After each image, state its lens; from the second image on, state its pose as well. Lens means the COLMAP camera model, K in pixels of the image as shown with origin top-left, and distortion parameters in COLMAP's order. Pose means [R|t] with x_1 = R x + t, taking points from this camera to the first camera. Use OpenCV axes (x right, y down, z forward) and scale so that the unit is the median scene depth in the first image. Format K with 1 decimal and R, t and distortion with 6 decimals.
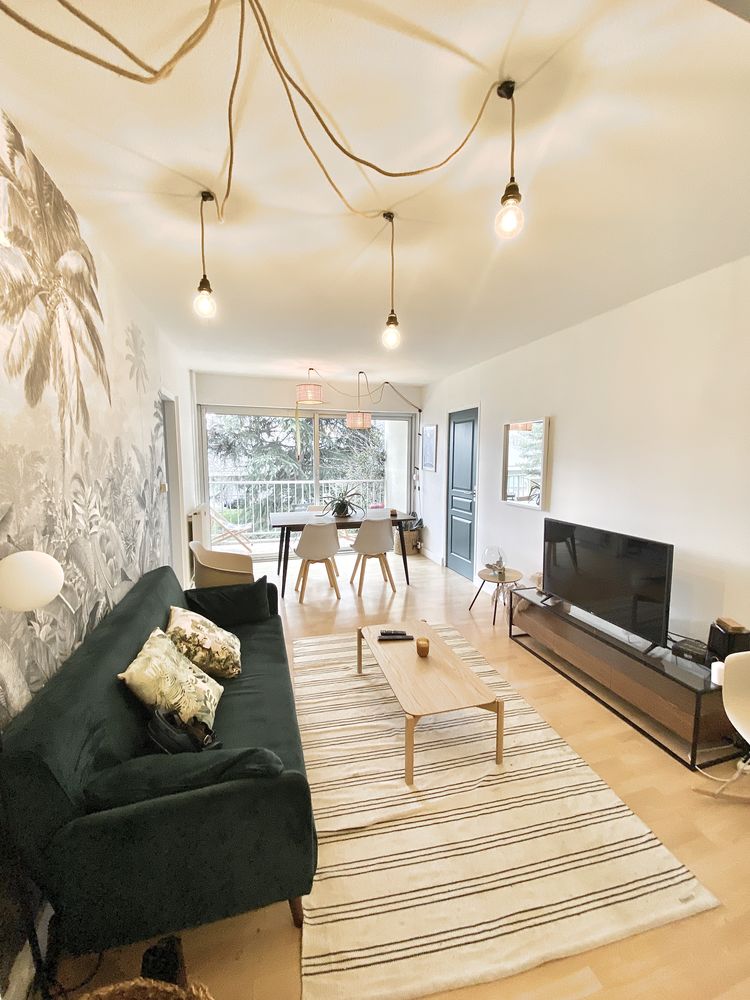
lens RADIAL K [[401.8, 0, 376.6], [0, 401.8, 500.6], [0, 0, 1]] dist [-0.007317, -0.005192]
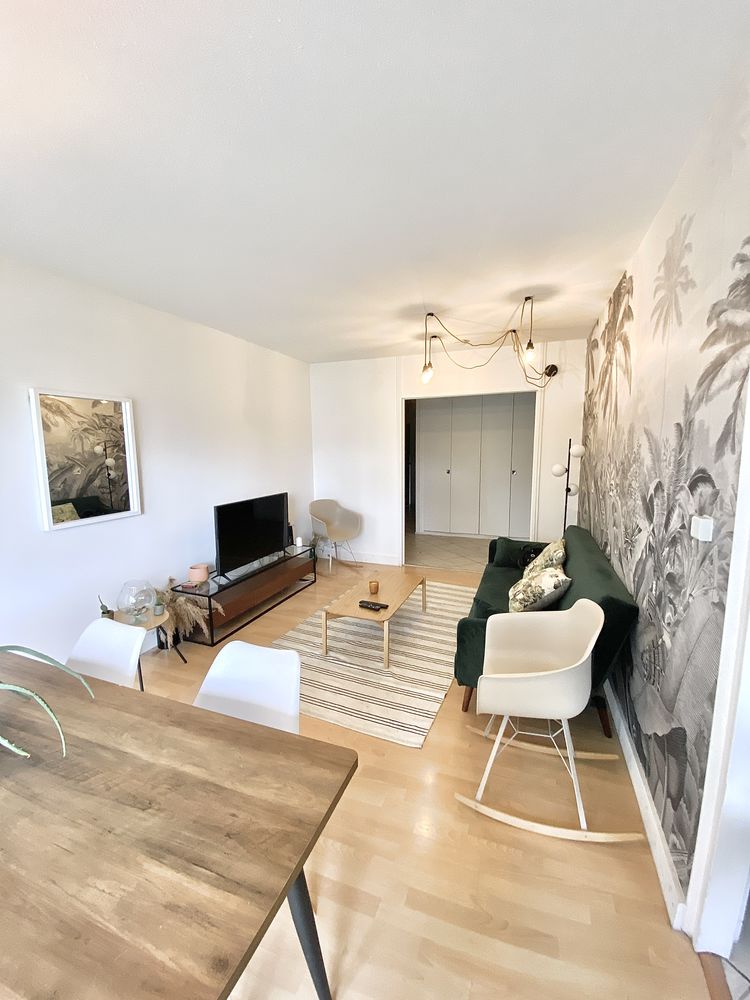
lens RADIAL K [[401.8, 0, 372.3], [0, 401.8, 499.3], [0, 0, 1]] dist [-0.007317, -0.005192]
pose [[-0.788156, -0.075206, 0.610863, -0.906462], [0.076015, 0.973013, 0.217869, -0.287227], [-0.610763, 0.218149, -0.761170, 2.597555]]
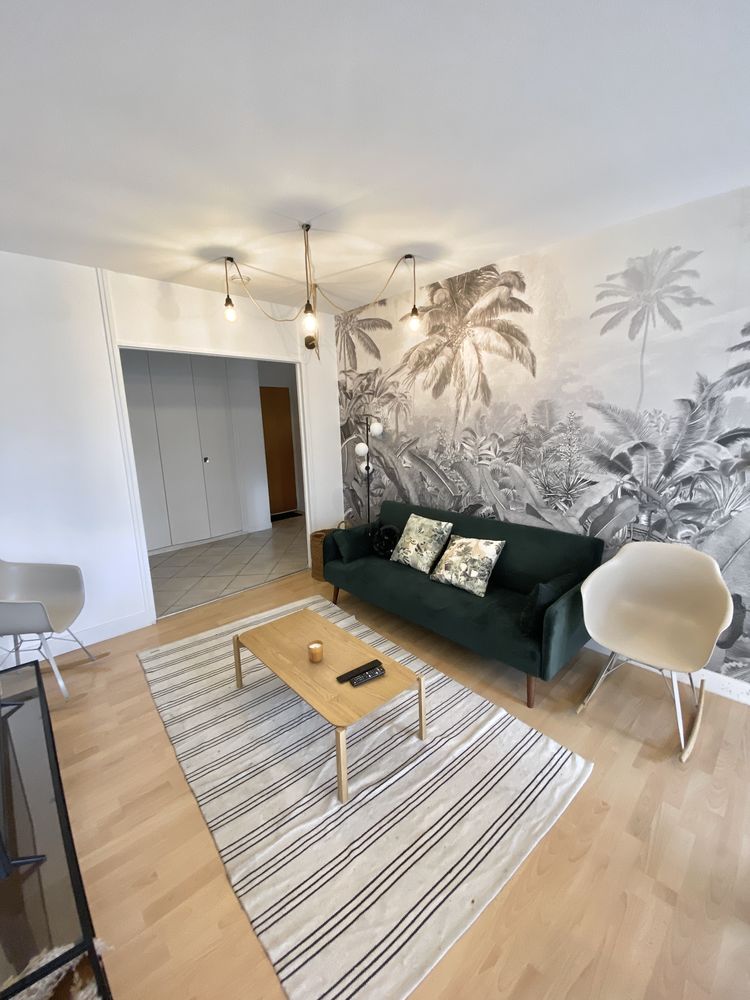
lens RADIAL K [[401.8, 0, 375.7], [0, 401.8, 498.7], [0, 0, 1]] dist [-0.007317, -0.005192]
pose [[-0.890722, 0.108276, -0.441465, 0.449219], [-0.024237, 0.958520, 0.283993, -0.244532], [0.453903, 0.263659, -0.851150, 2.232880]]
